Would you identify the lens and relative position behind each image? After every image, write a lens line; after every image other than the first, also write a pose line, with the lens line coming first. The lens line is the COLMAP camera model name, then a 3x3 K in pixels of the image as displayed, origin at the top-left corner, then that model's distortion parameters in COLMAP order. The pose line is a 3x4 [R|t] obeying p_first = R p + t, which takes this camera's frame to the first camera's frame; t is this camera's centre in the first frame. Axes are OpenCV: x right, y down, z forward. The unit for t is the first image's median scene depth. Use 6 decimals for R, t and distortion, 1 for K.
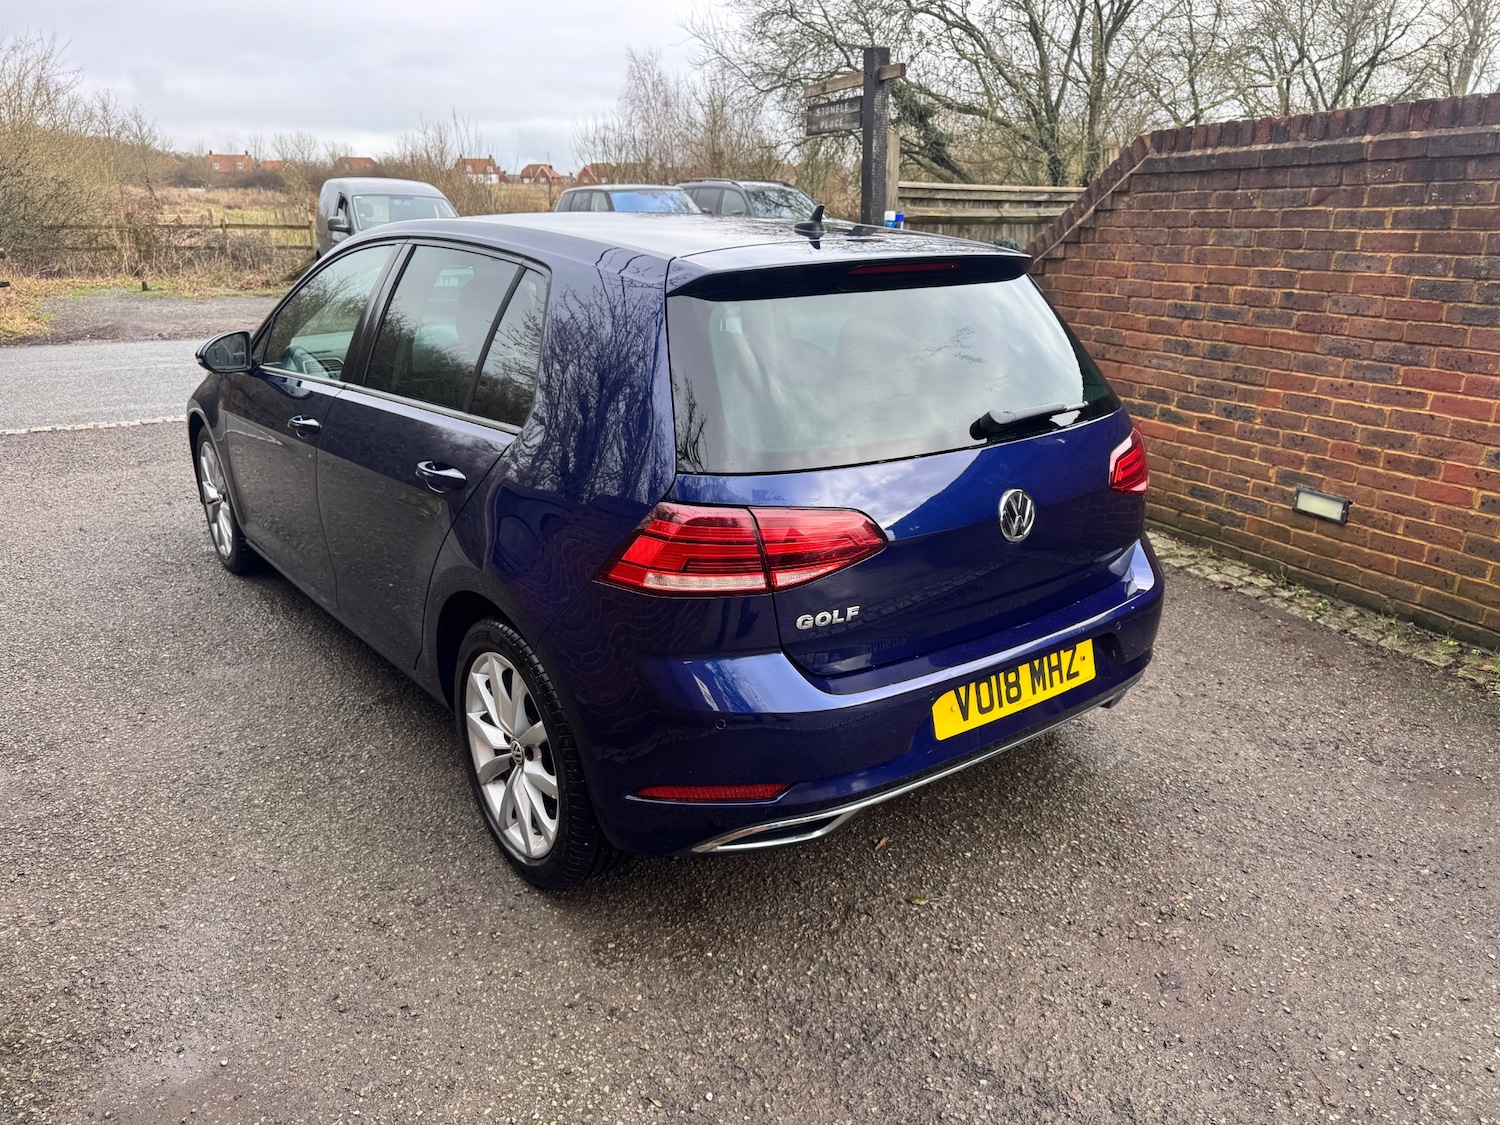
lens RADIAL K [[1083.6, 0, 756.7], [0, 1083.6, 563.4], [0, 0, 1]] dist [0.018908, -0.017887]
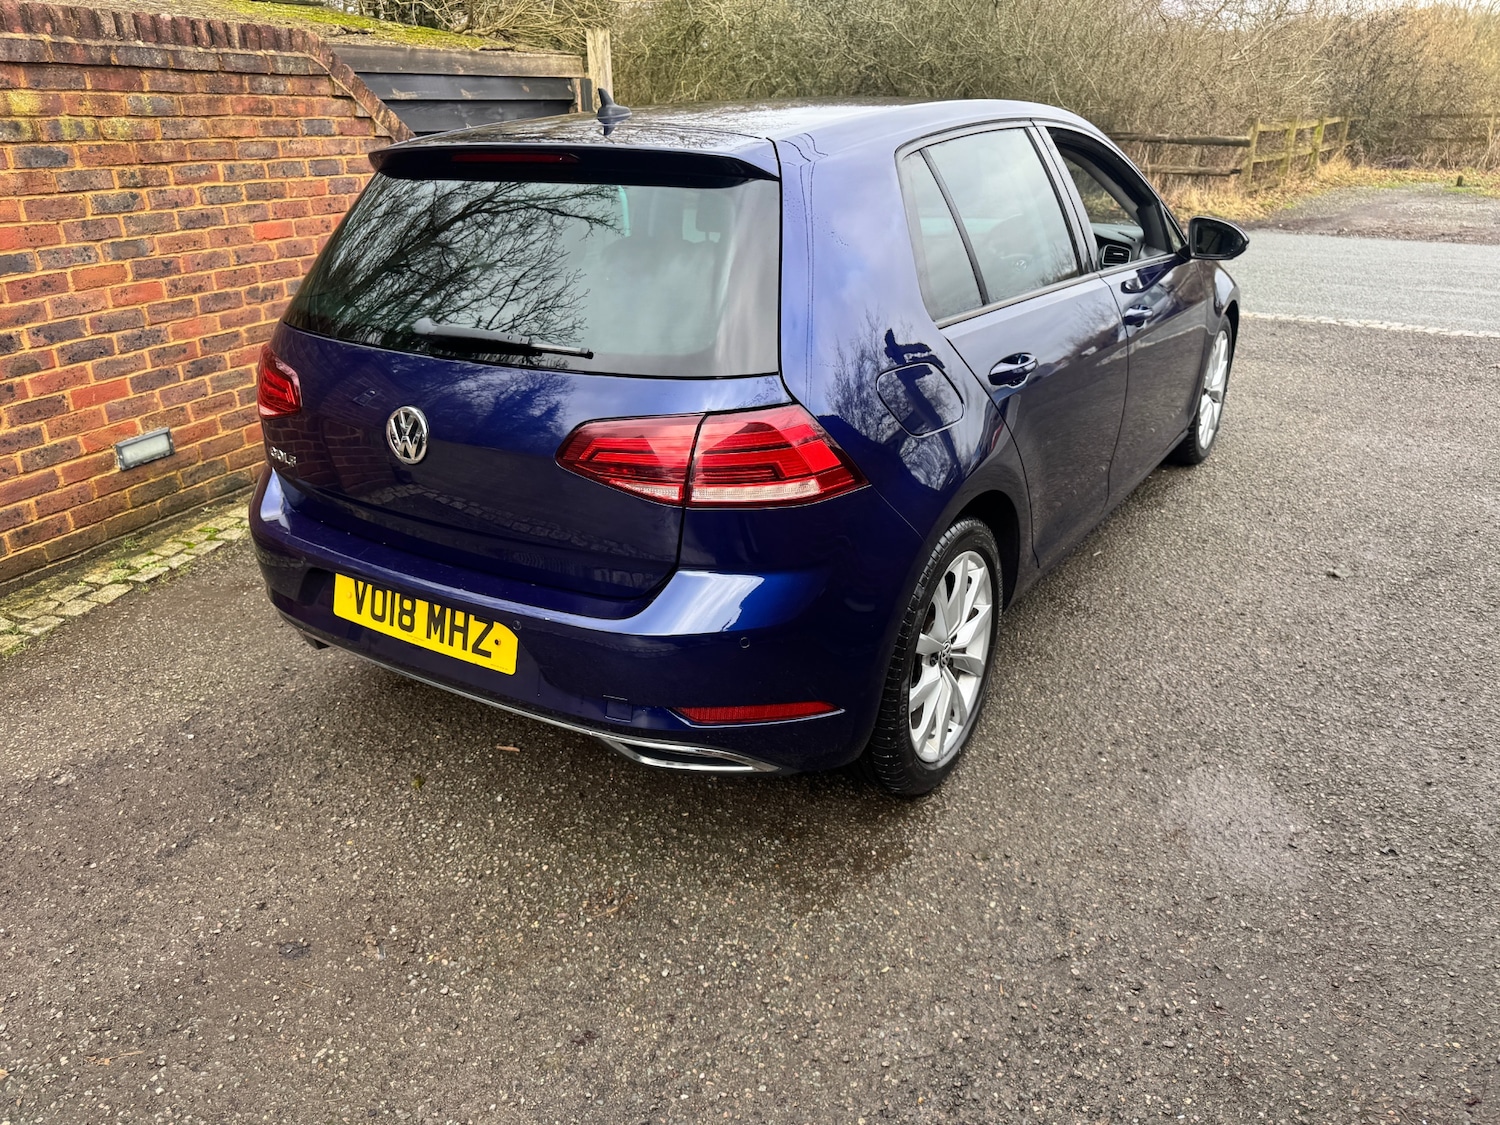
lens RADIAL K [[1083.6, 0, 740.9], [0, 1083.6, 550.2], [0, 0, 1]] dist [0.018908, -0.017887]
pose [[0.333061, 0.345234, -0.877430, 0.840976], [-0.274766, 0.925710, 0.259933, -0.193352], [0.901983, 0.154514, 0.403177, 0.645067]]
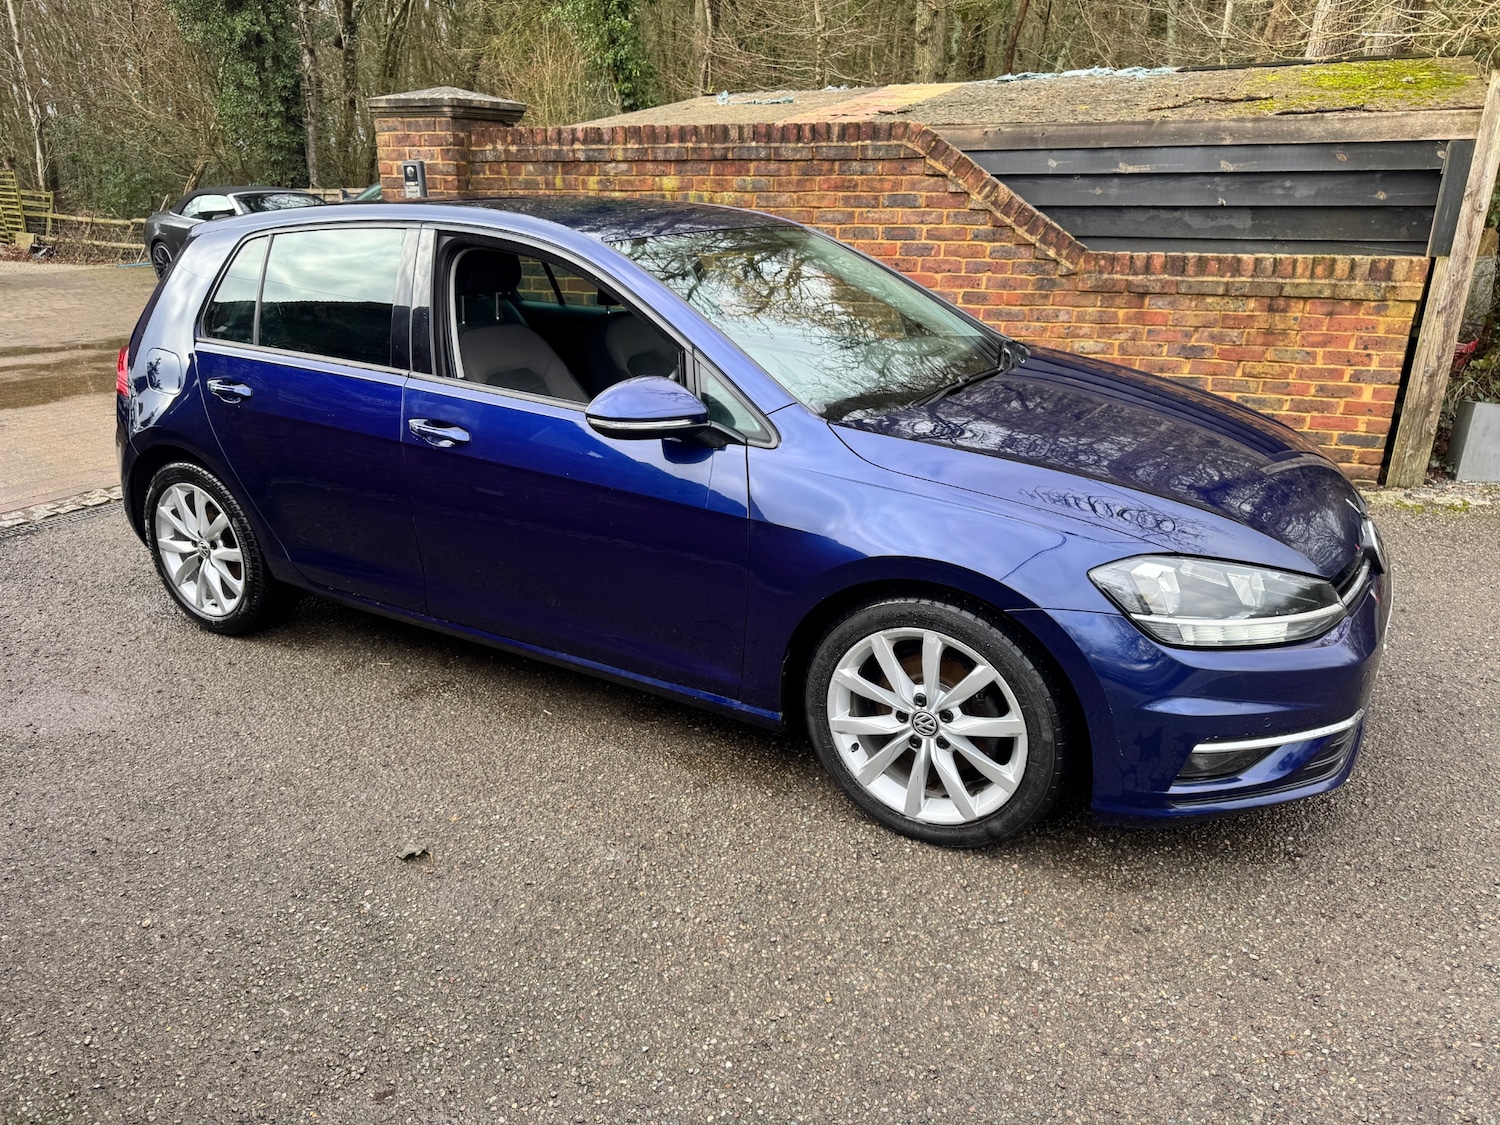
lens RADIAL K [[1083.6, 0, 724.4], [0, 1083.6, 550.4], [0, 0, 1]] dist [0.018908, -0.017887]
pose [[-0.930958, 0.127799, -0.342031, 0.119329], [-0.104742, 0.803901, 0.585467, -0.738556], [0.349782, 0.580870, -0.735012, 2.187636]]
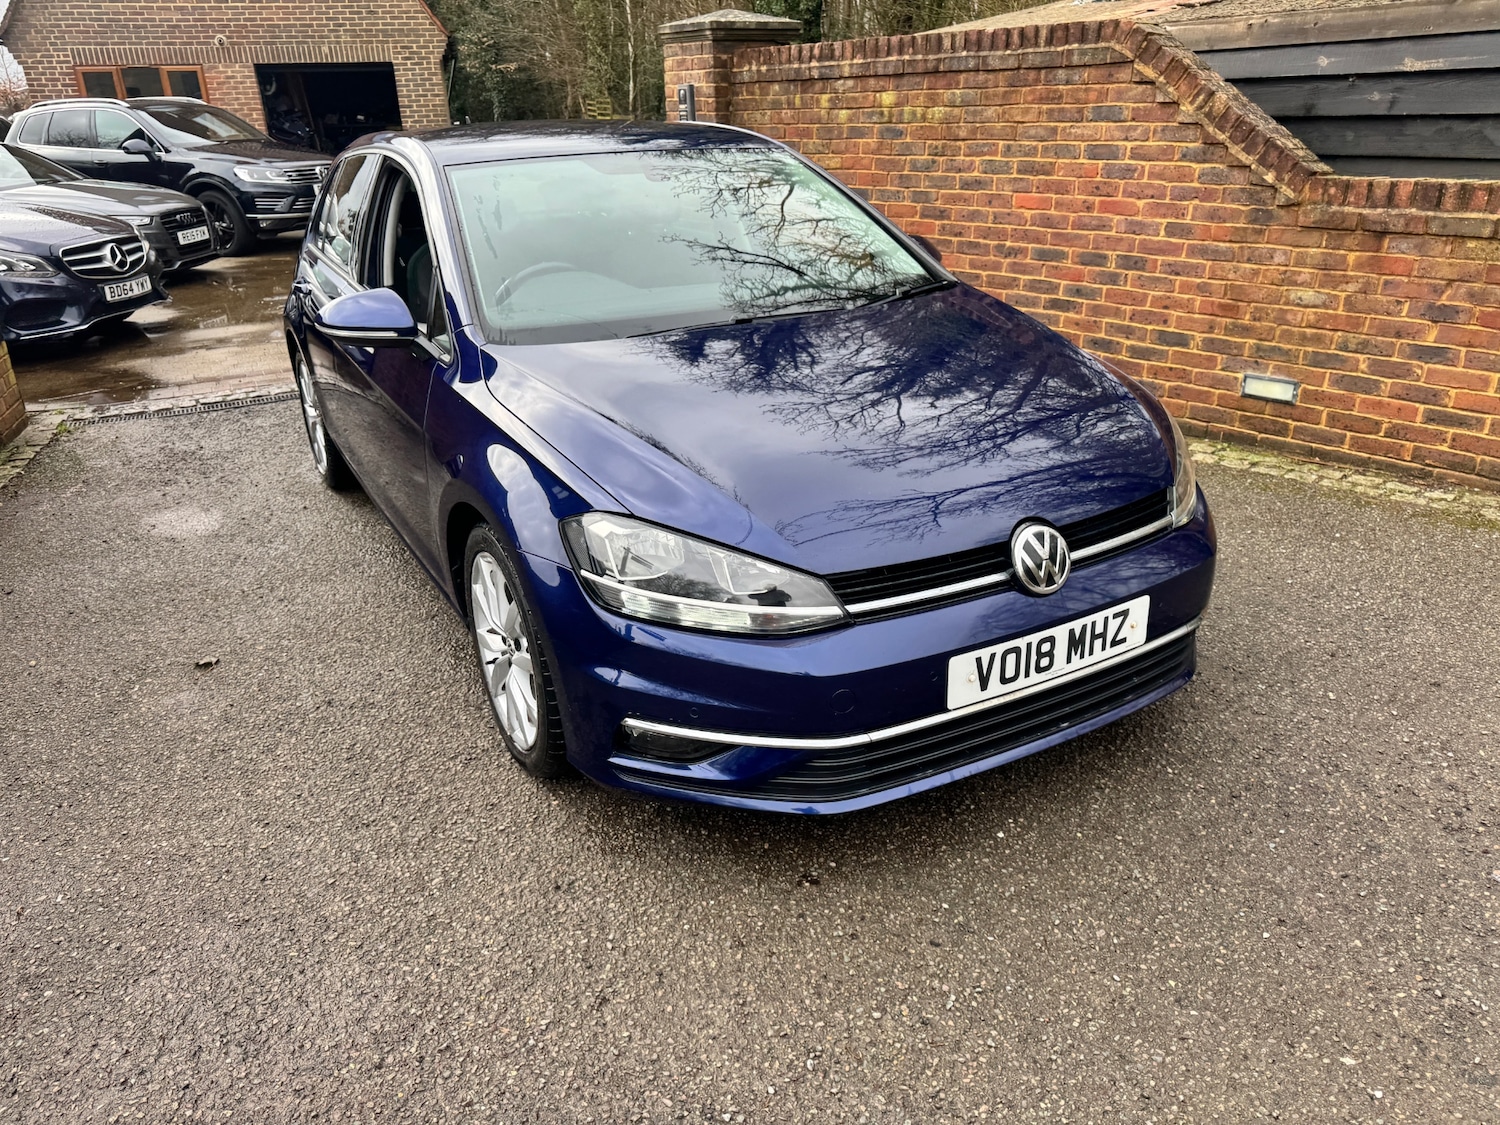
lens RADIAL K [[1083.6, 0, 715.9], [0, 1083.6, 547.1], [0, 0, 1]] dist [0.018908, -0.017887]
pose [[-0.986756, -0.025878, 0.160137, -0.557380], [0.084395, 0.761166, 0.643043, -0.756021], [-0.138531, 0.648041, -0.748901, 2.270673]]
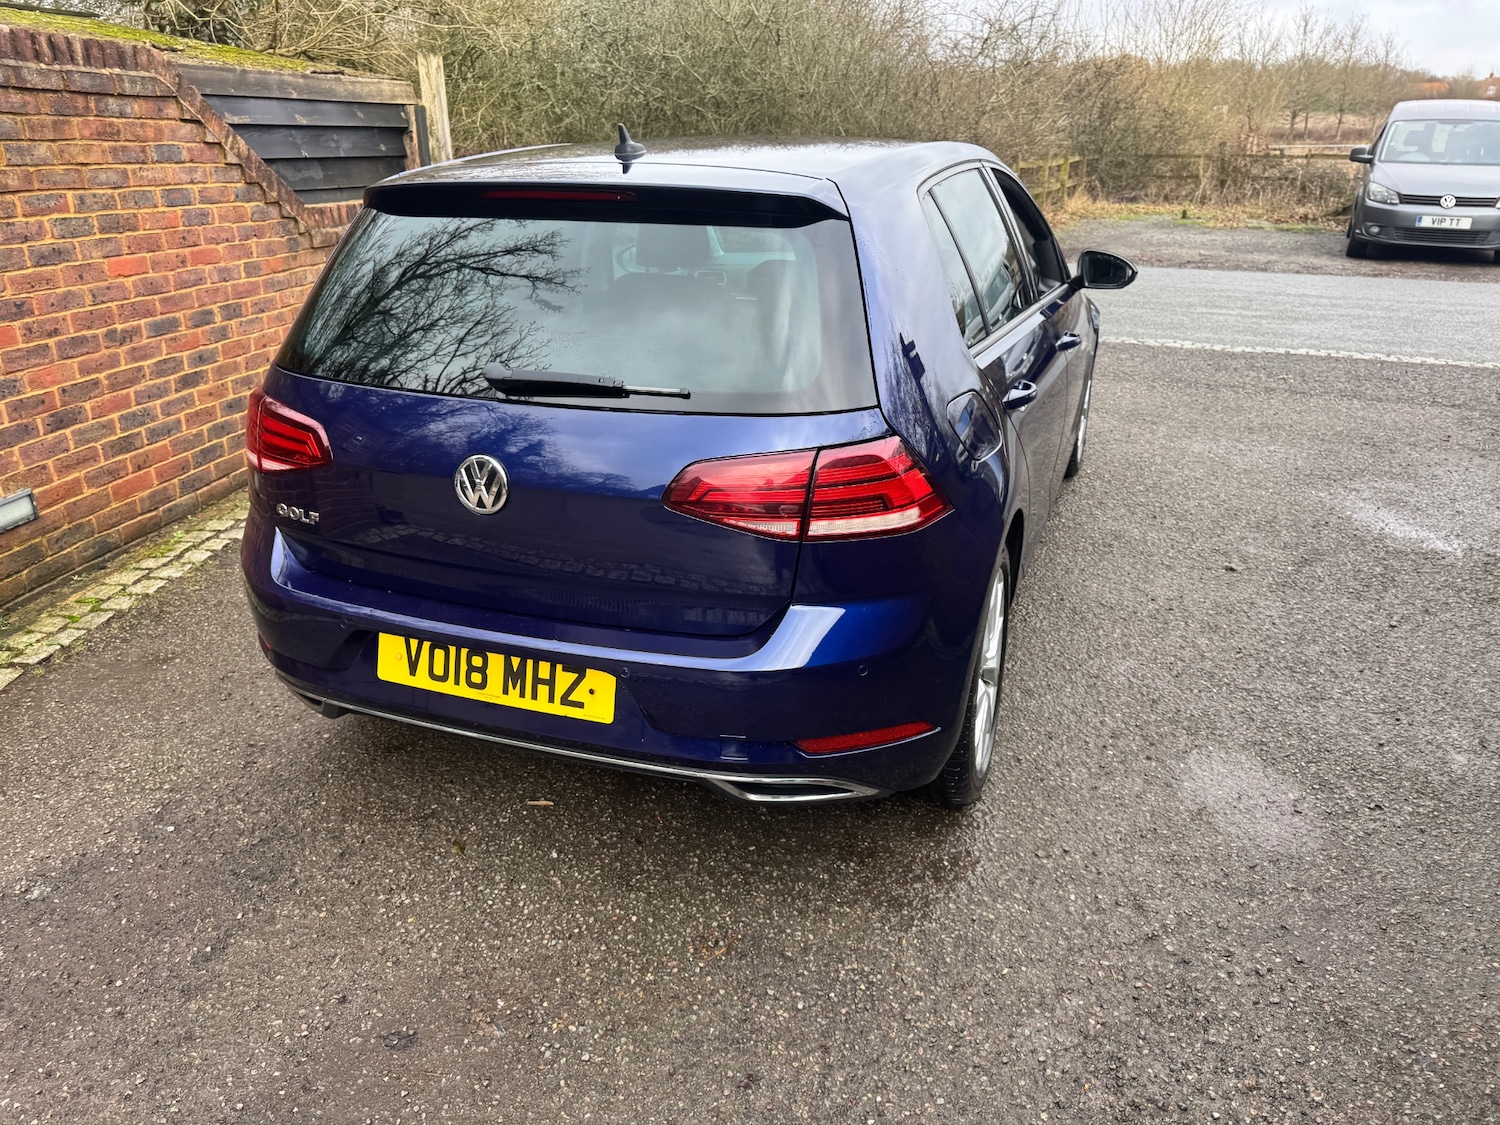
lens RADIAL K [[1083.6, 0, 744.6], [0, 1083.6, 566.7], [0, 0, 1]] dist [0.018908, -0.017887]
pose [[0.529323, 0.308220, -0.790454, 0.763552], [-0.260692, 0.945692, 0.194181, -0.147281], [0.807377, 0.103281, 0.580927, 0.480102]]
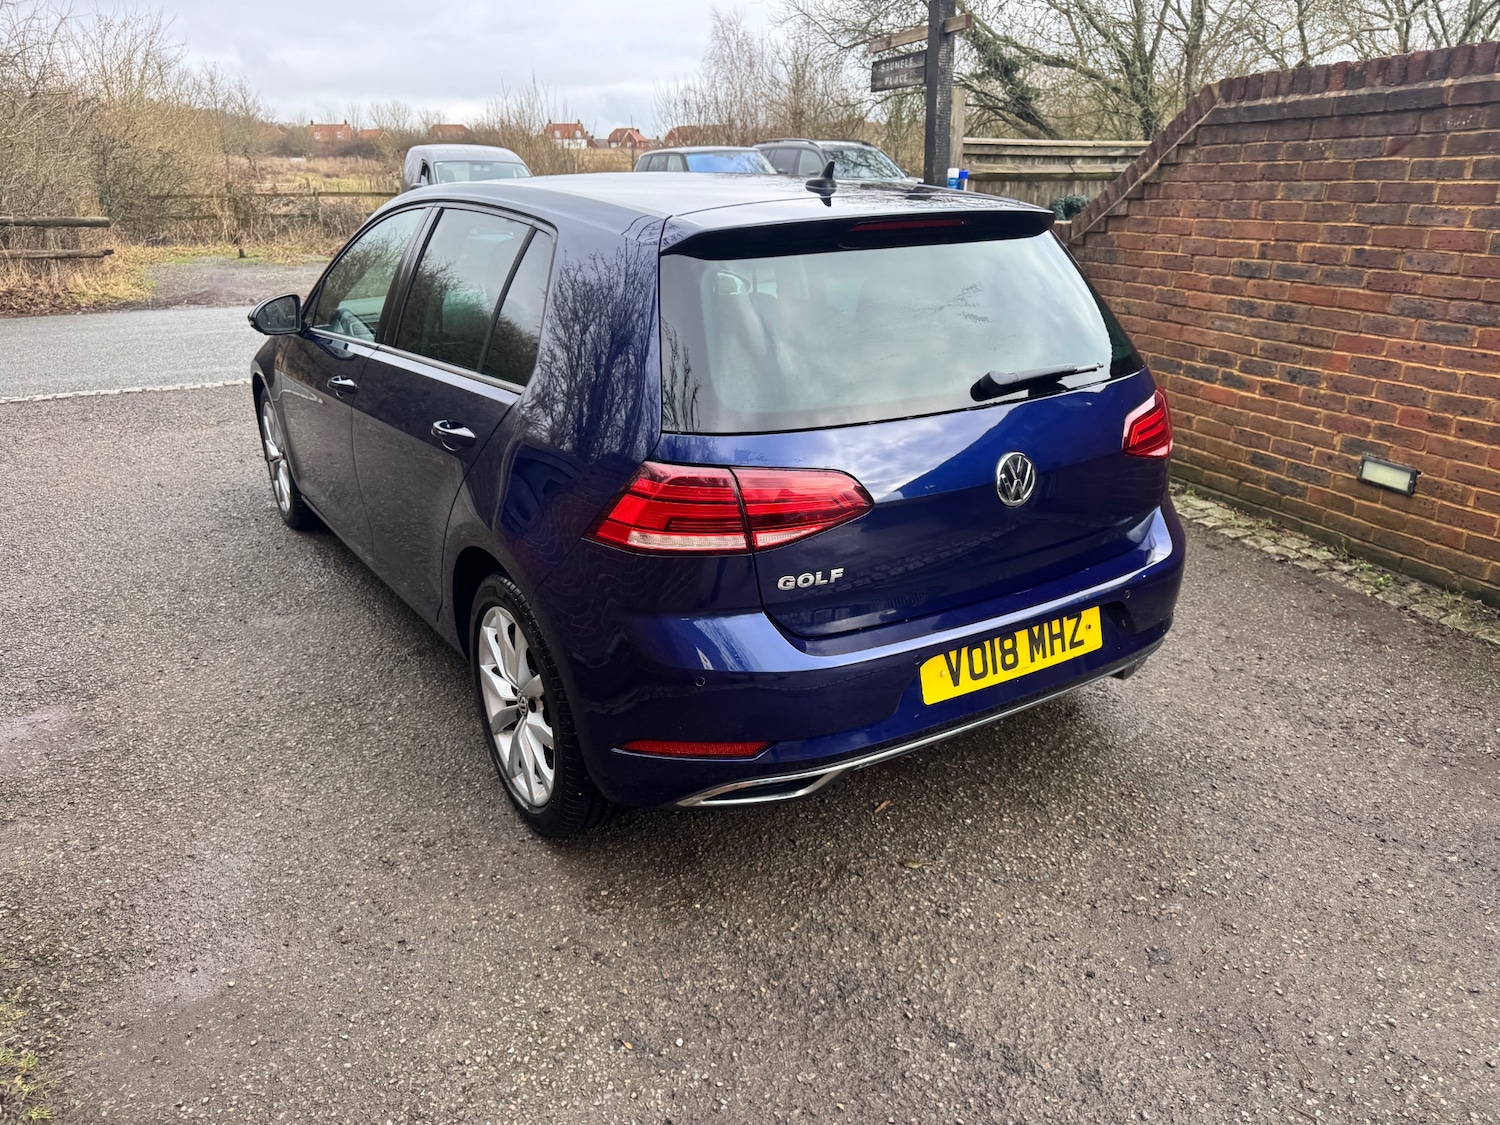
lens RADIAL K [[1083.6, 0, 736.3], [0, 1083.6, 564.5], [0, 0, 1]] dist [0.018908, -0.017887]
pose [[0.995493, 0.019520, -0.092809, 0.059023], [-0.016516, 0.999318, 0.033029, 0.003397], [0.093390, -0.031347, 0.995136, -0.000377]]
